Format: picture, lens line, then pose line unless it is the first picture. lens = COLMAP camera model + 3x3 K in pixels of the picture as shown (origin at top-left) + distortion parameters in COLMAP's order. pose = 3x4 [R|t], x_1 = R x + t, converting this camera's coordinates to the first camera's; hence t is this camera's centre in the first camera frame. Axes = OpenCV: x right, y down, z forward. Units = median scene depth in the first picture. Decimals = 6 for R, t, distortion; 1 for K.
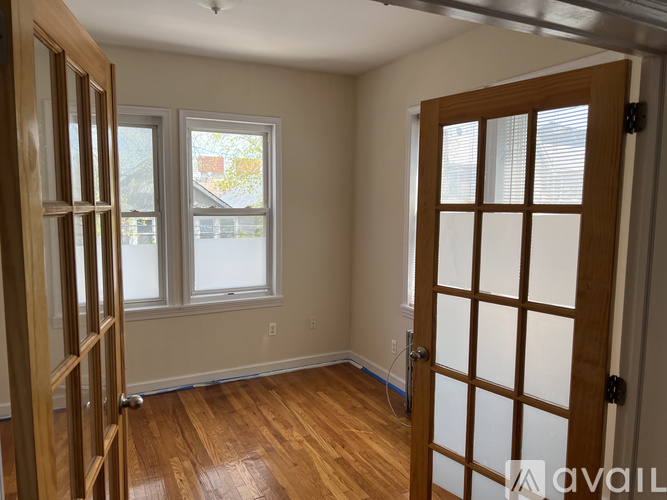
lens RADIAL K [[499.0, 0, 333.5], [0, 499.0, 250.0], [0, 0, 1]] dist [0.097021, -0.208611]
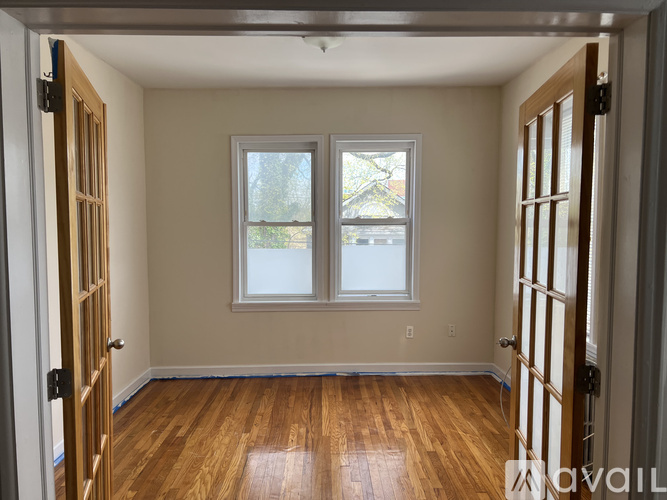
lens RADIAL K [[499.0, 0, 333.5], [0, 499.0, 250.0], [0, 0, 1]] dist [0.097021, -0.208611]
pose [[0.898433, 0.017471, -0.438764, 0.215421], [-0.037455, 0.998616, -0.036932, 0.033037], [0.437511, 0.049614, 0.897843, -0.035764]]
